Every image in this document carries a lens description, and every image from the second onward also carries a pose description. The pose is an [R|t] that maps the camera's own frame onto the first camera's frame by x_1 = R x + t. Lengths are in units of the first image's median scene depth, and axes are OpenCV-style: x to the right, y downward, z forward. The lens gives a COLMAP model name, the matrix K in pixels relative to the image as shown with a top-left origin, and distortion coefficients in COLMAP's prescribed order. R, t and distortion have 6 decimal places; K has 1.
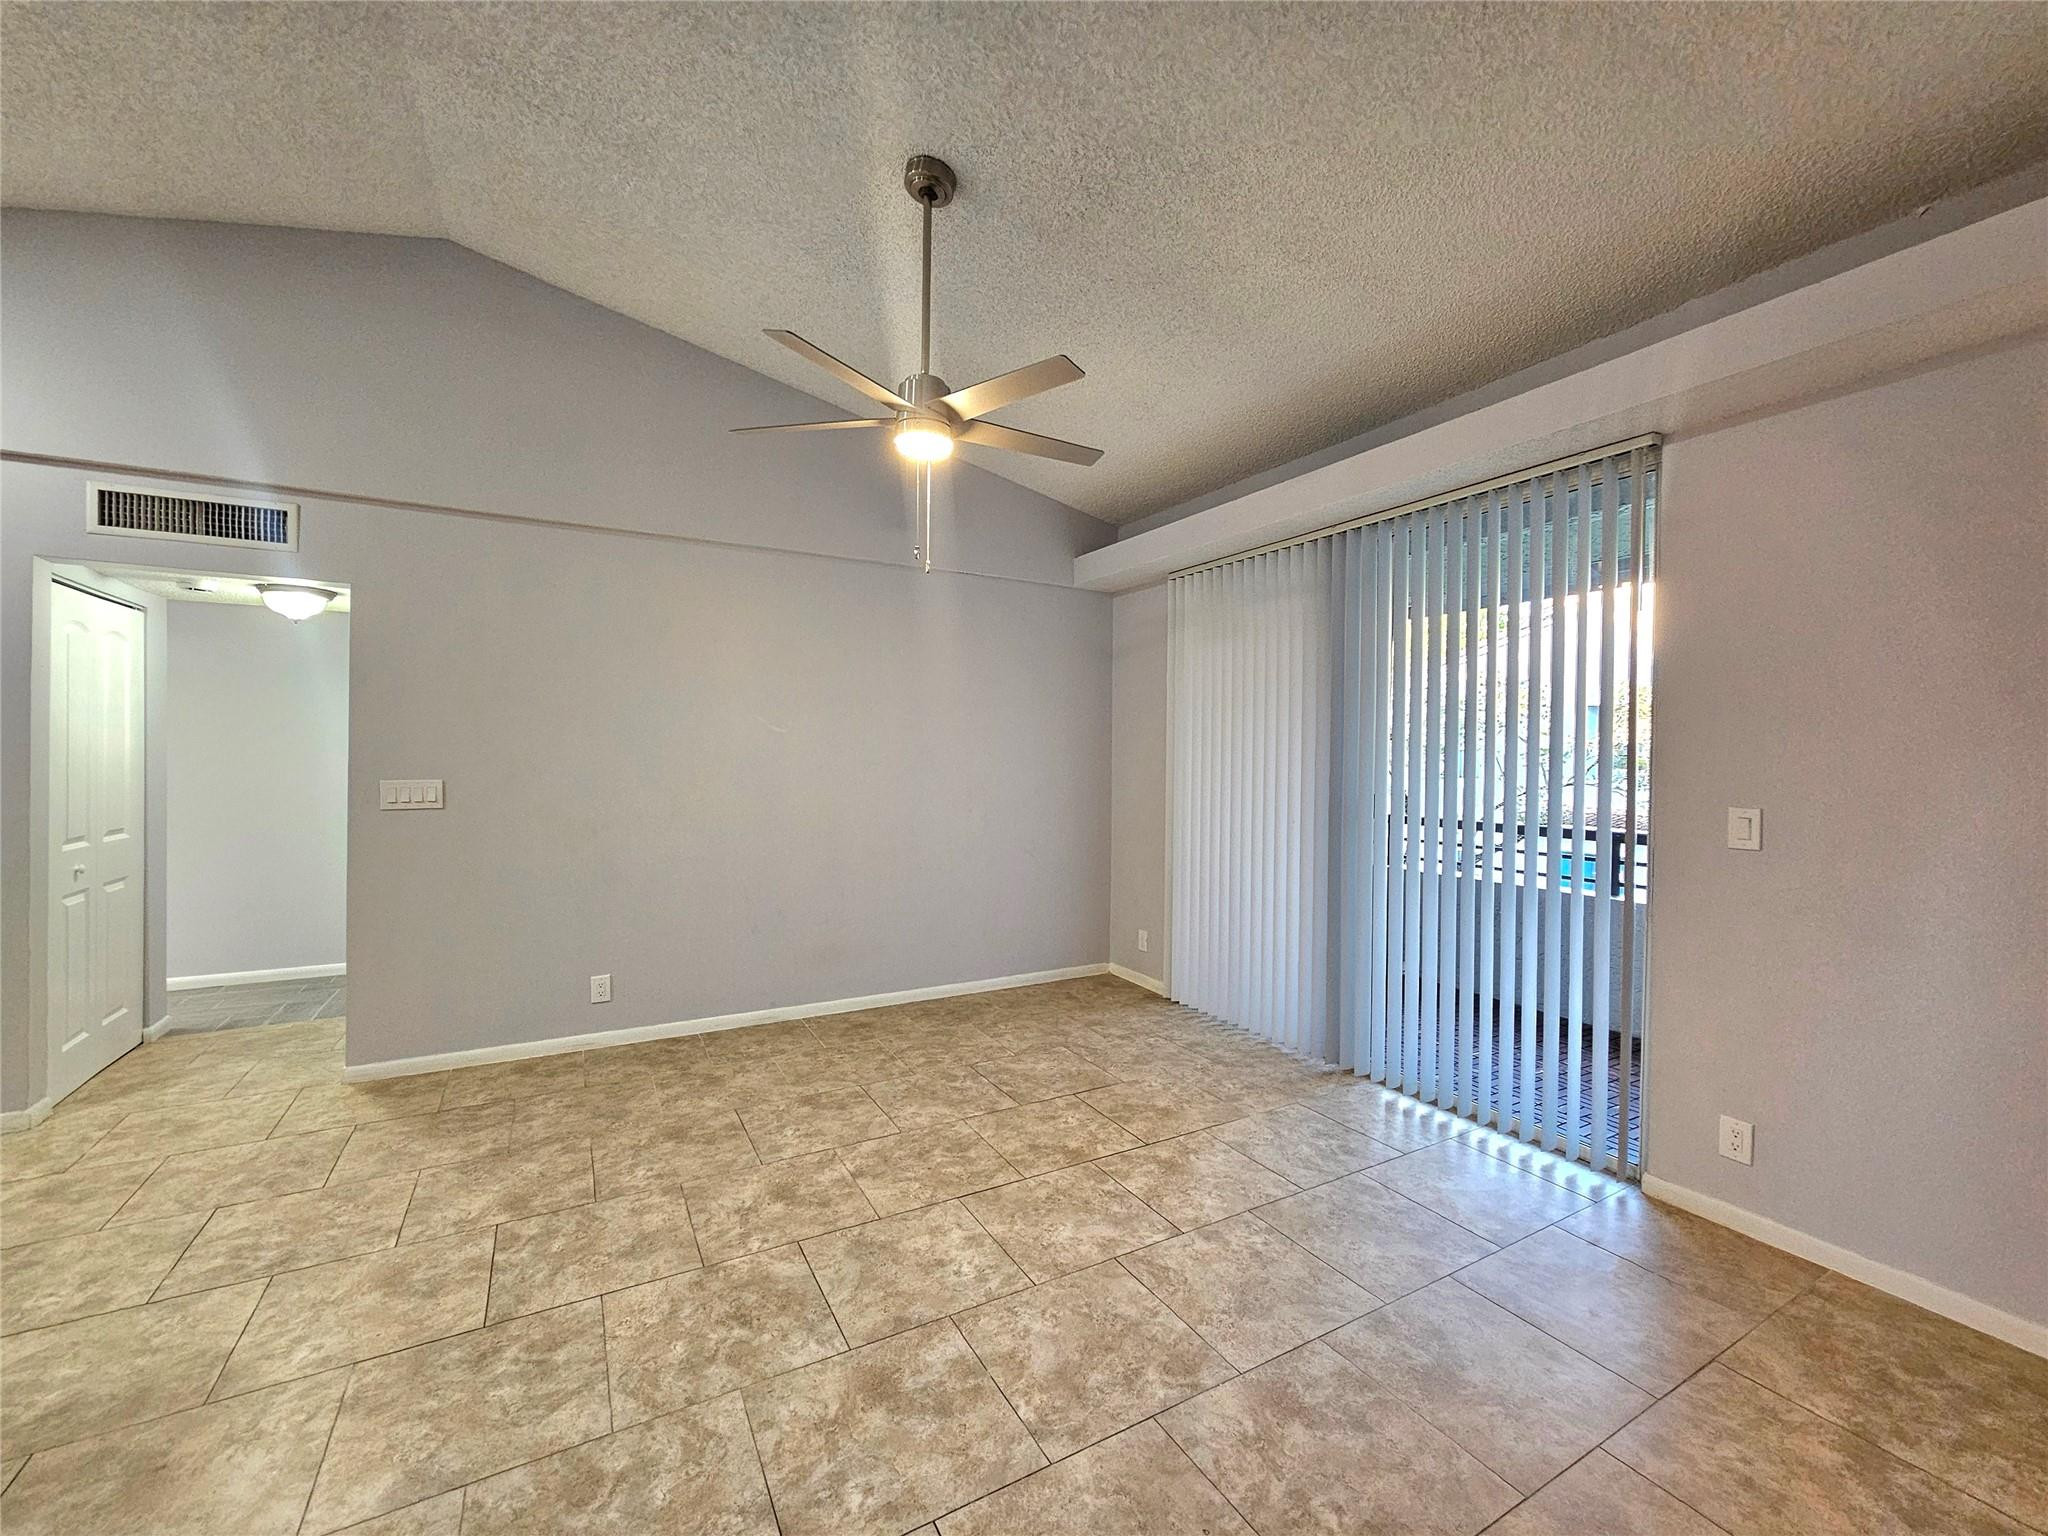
lens RADIAL K [[834.8, 0, 1034.4], [0, 834.8, 765.8], [0, 0, 1]] dist [-0.000796, 0.000224]
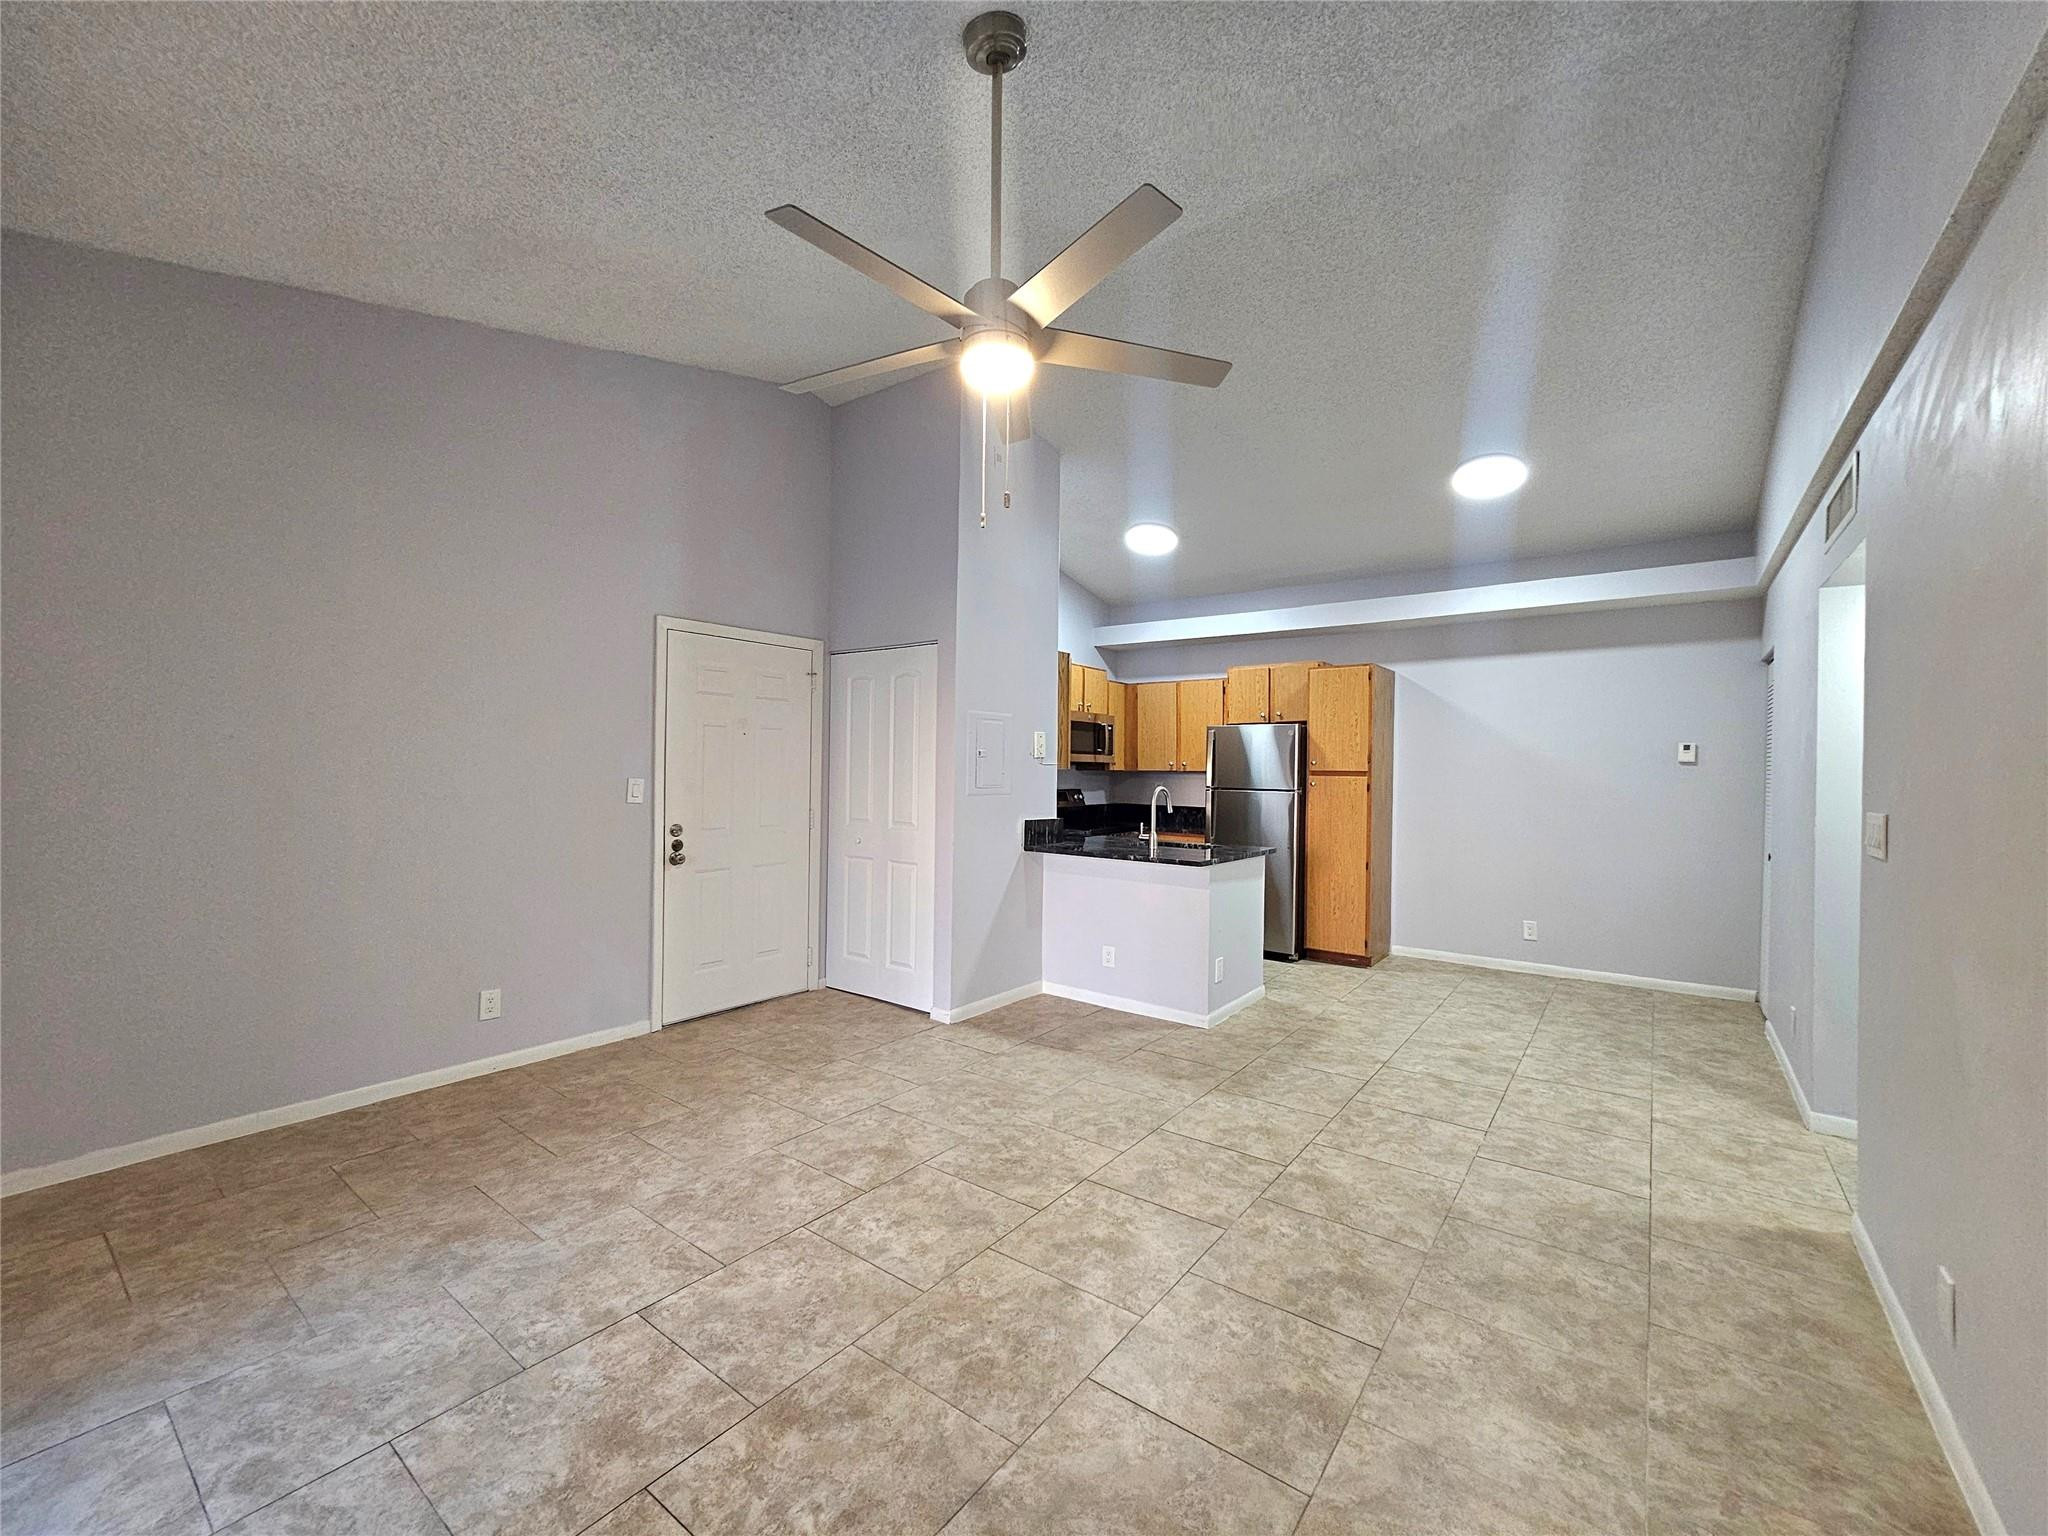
lens RADIAL K [[834.8, 0, 1034.4], [0, 834.8, 765.8], [0, 0, 1]] dist [-0.000796, 0.000224]
pose [[-0.915263, -0.023390, -0.402178, 0.163658], [-0.028309, 0.999579, 0.006291, -0.007777], [0.401861, 0.017143, -0.915540, 1.929229]]
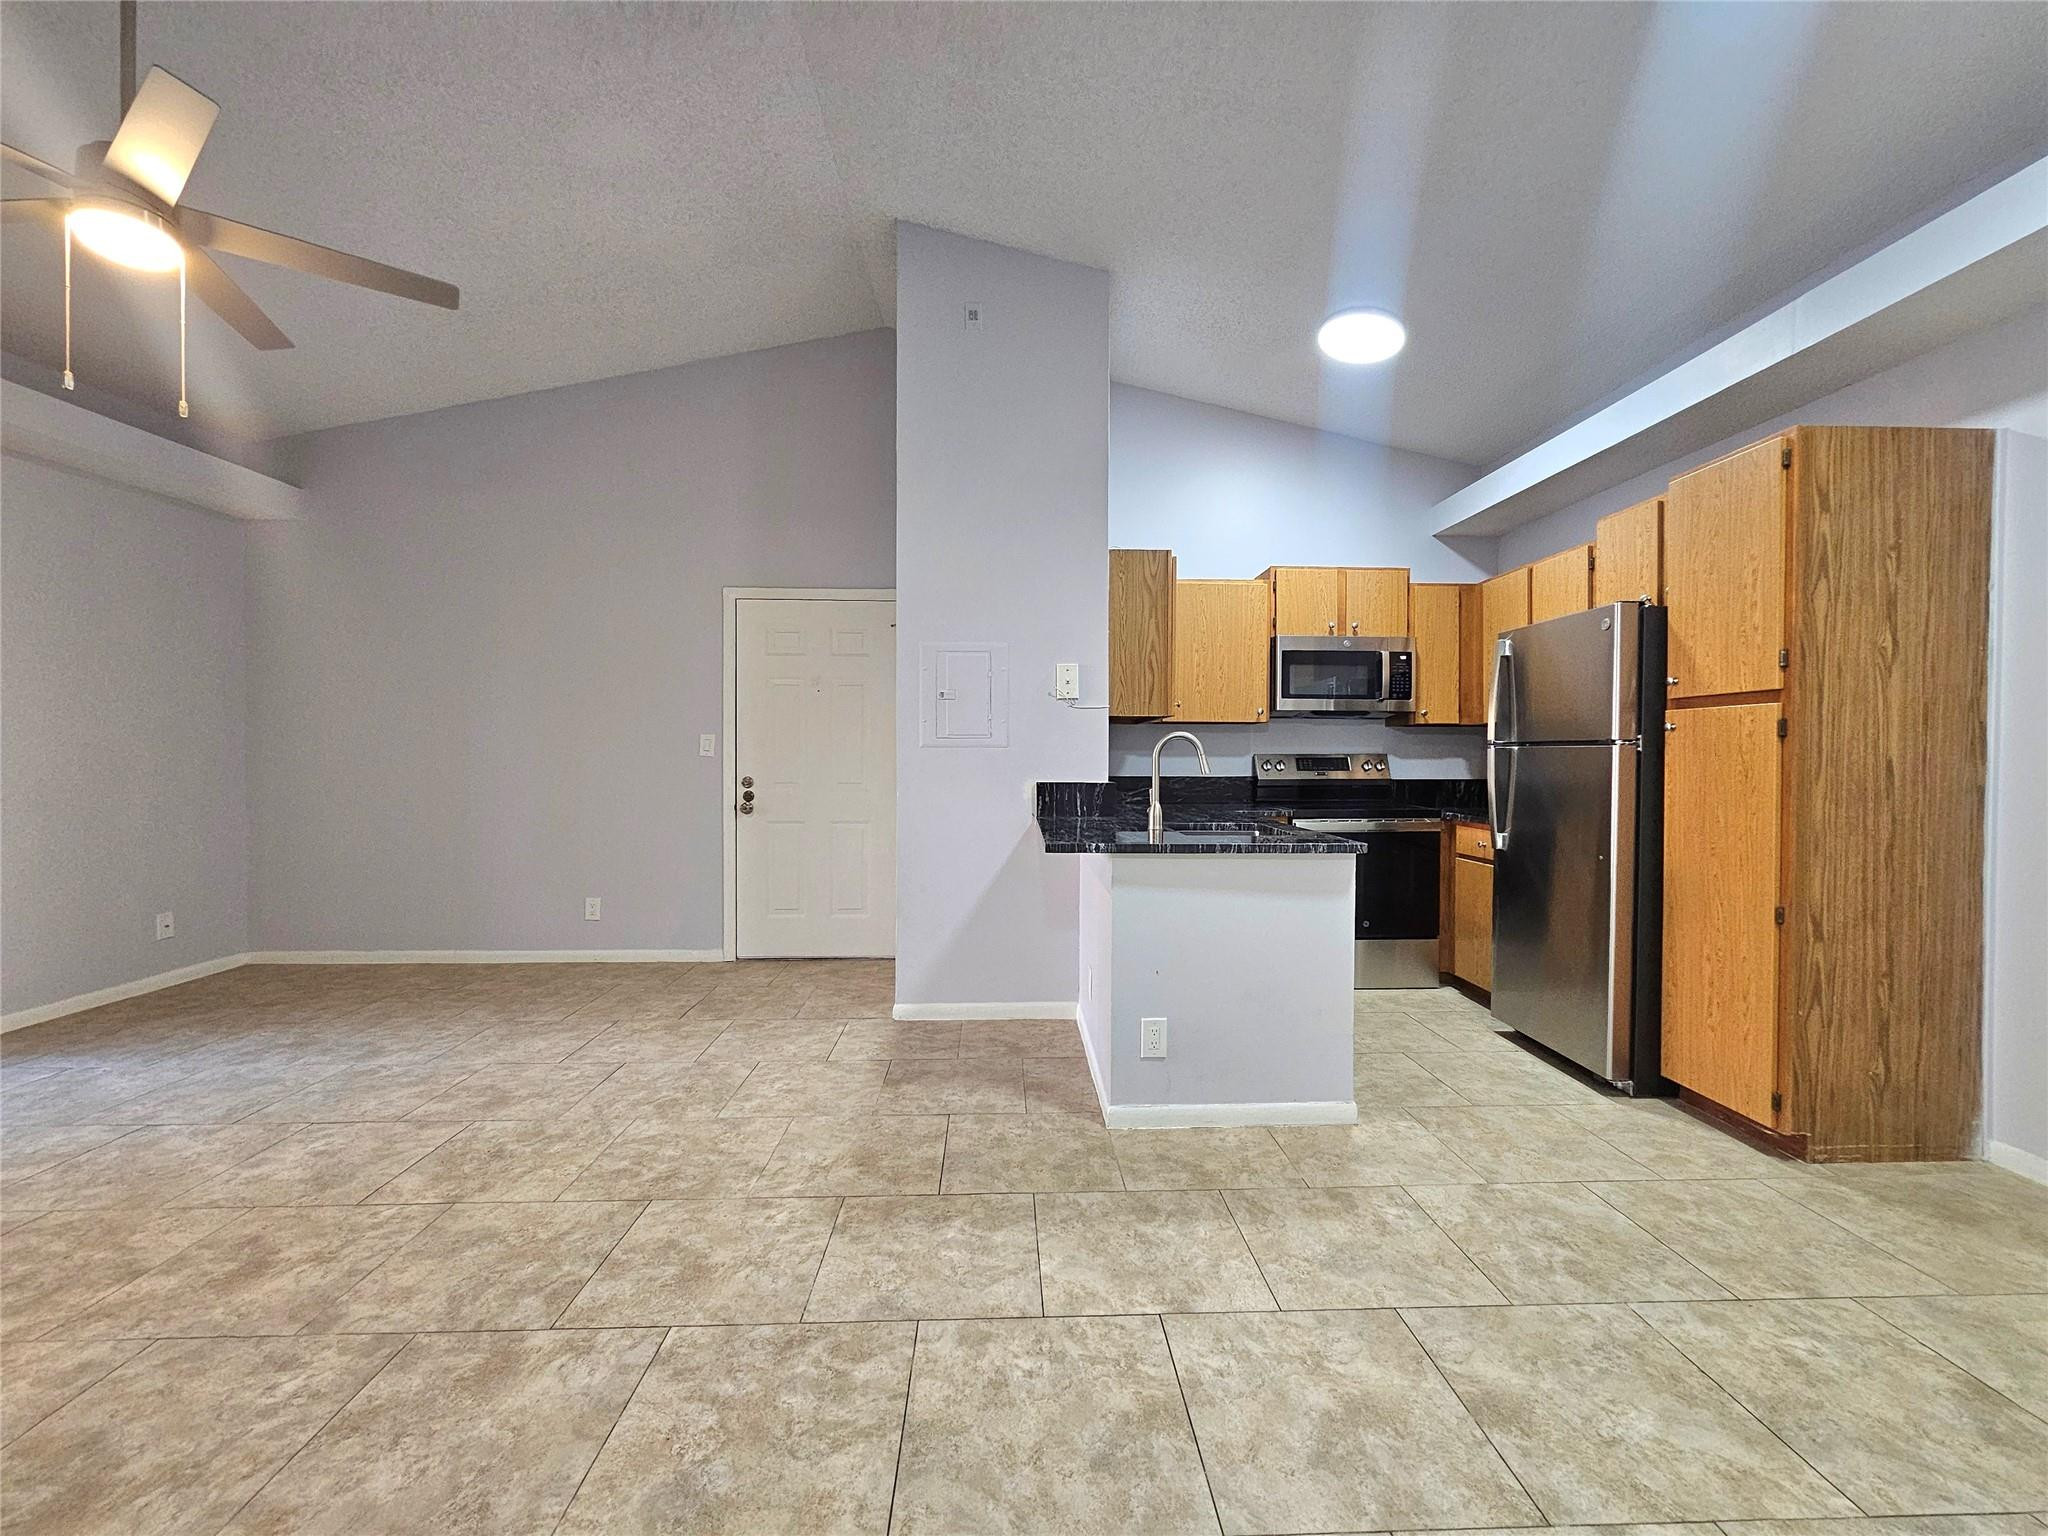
lens RADIAL K [[834.8, 0, 1034.4], [0, 834.8, 765.8], [0, 0, 1]] dist [-0.000796, 0.000224]
pose [[-0.890061, -0.018026, 0.455484, -1.310631], [-0.006390, 0.999613, 0.027073, 0.065540], [-0.455796, 0.021186, -0.889832, 1.428456]]
